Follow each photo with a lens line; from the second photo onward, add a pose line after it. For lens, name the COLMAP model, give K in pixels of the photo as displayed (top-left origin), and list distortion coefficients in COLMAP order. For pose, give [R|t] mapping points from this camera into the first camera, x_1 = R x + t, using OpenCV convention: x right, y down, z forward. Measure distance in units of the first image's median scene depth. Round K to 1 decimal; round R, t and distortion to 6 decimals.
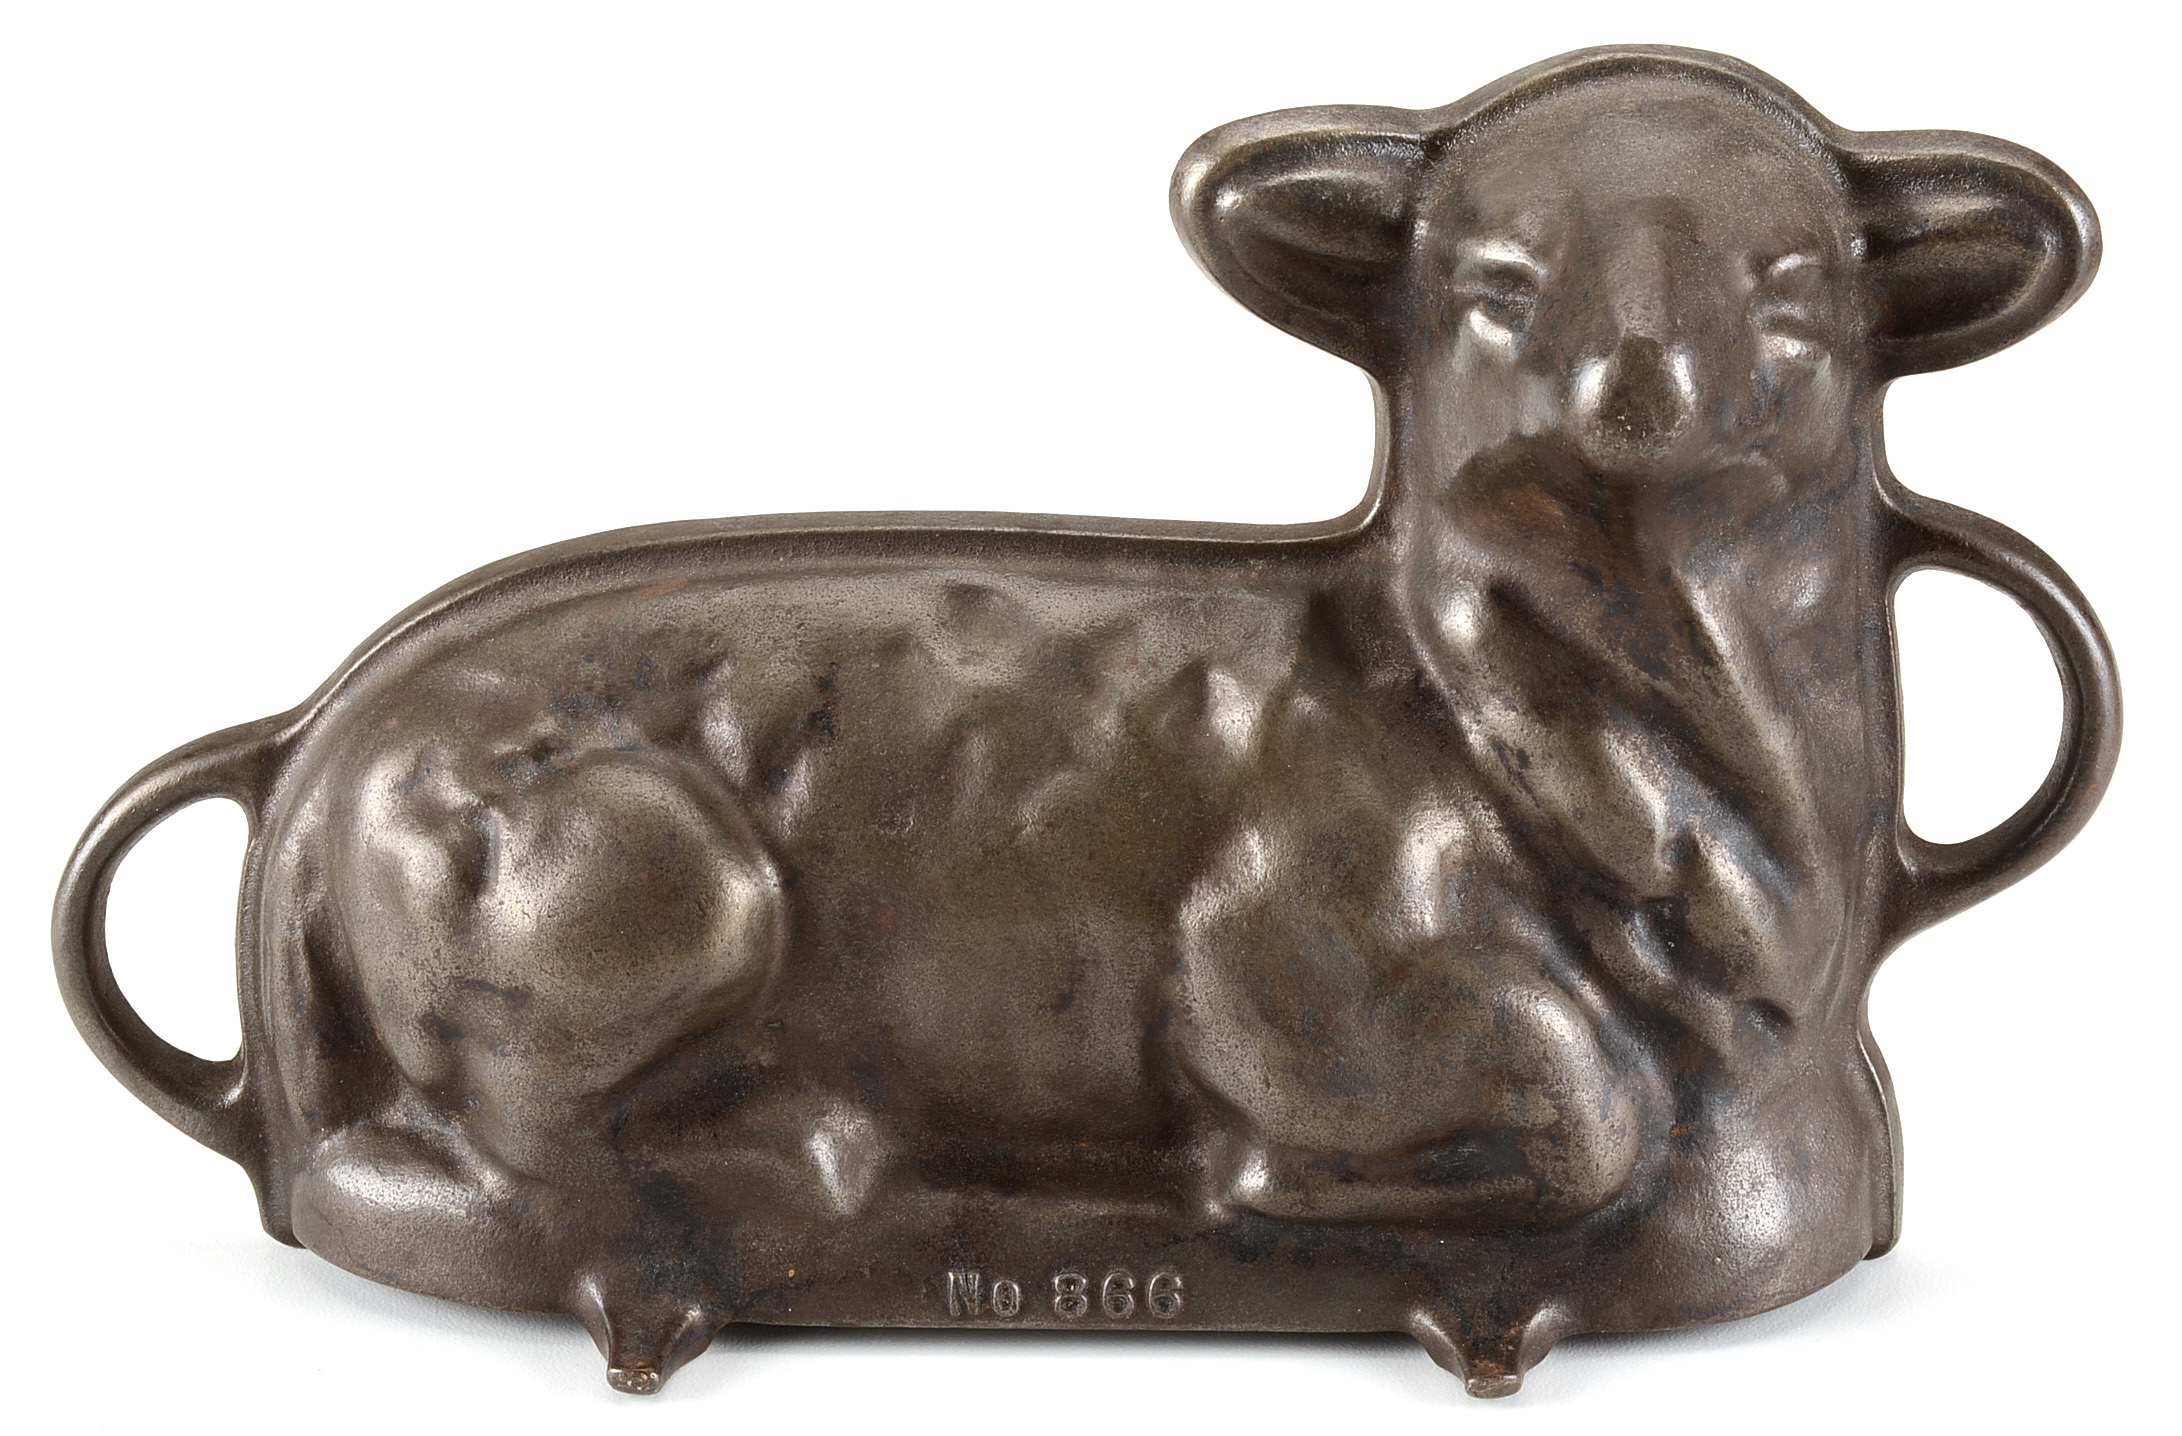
lens RADIAL K [[4748.9, 0, 1101.6], [0, 4748.9, 720.9], [0, 0, 1]] dist [0.001892, 0.000000]
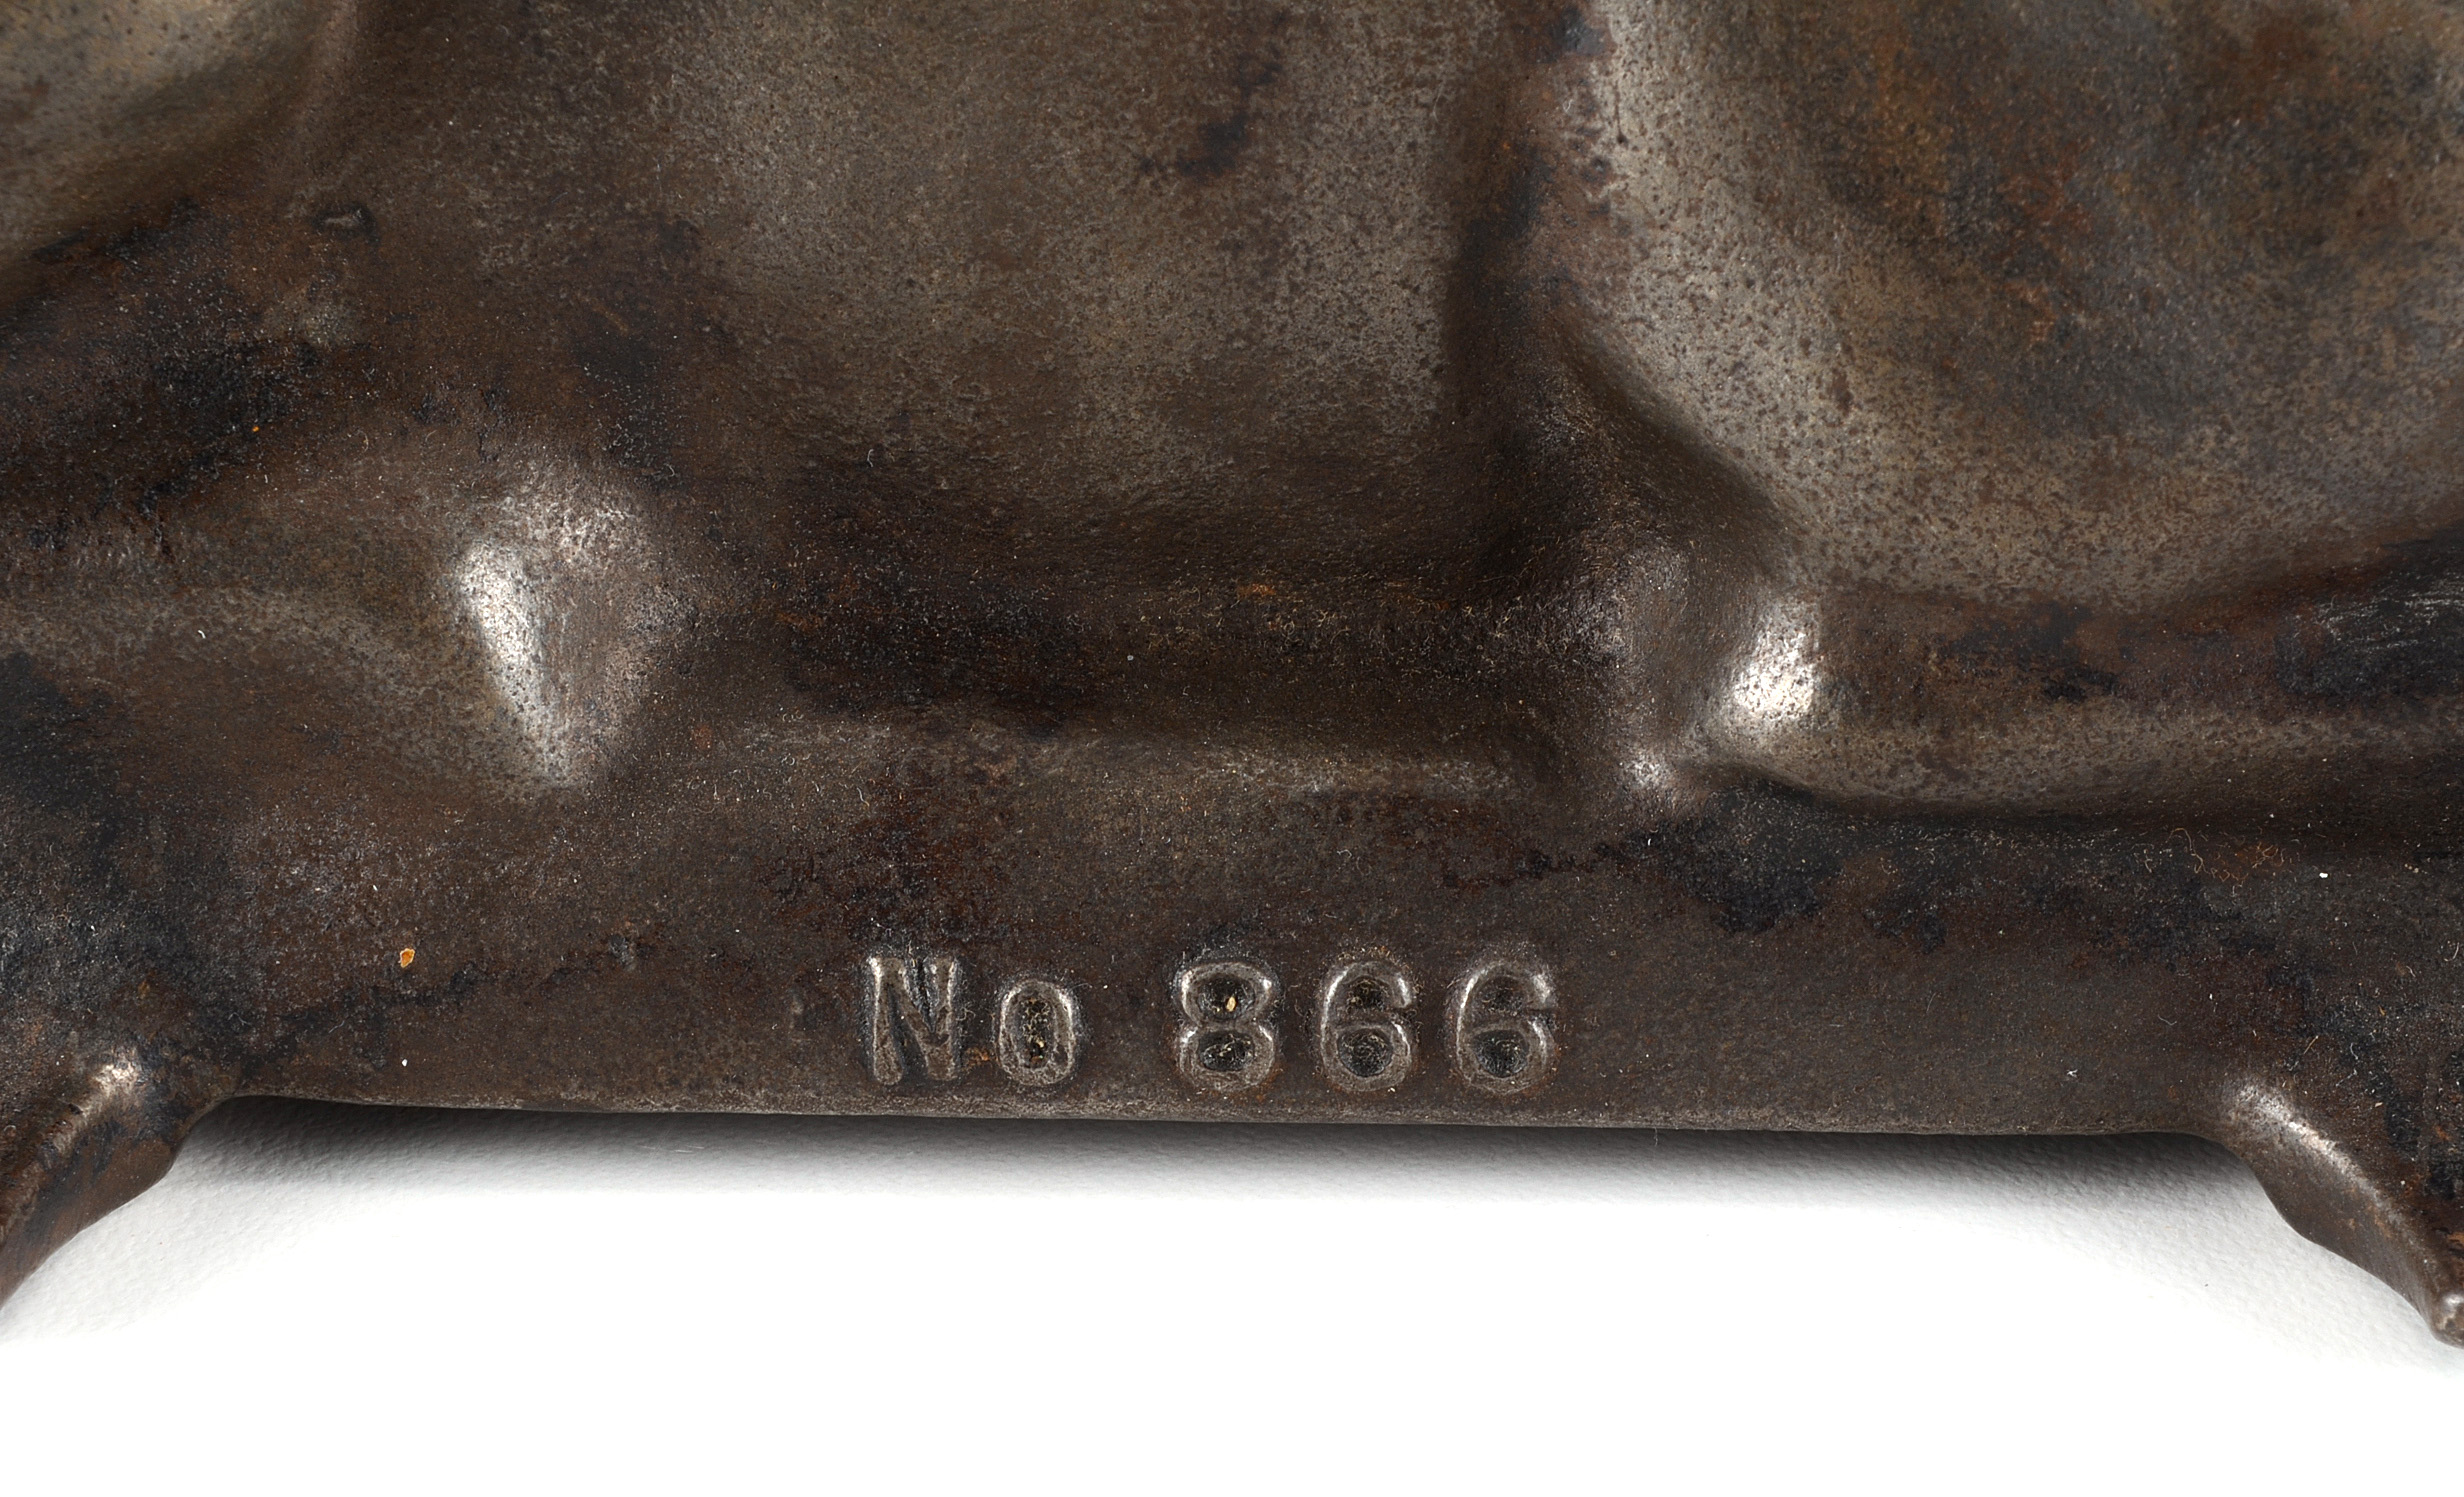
lens RADIAL K [[5482.6, 0, 1231.7], [0, 5482.6, 758.9], [0, 0, 1]] dist [0.073448, 0.000000]
pose [[0.999614, 0.004809, 0.027357, -0.017018], [-0.007599, 0.994671, 0.102824, 0.061462], [-0.026716, -0.102992, 0.994323, 0.611034]]
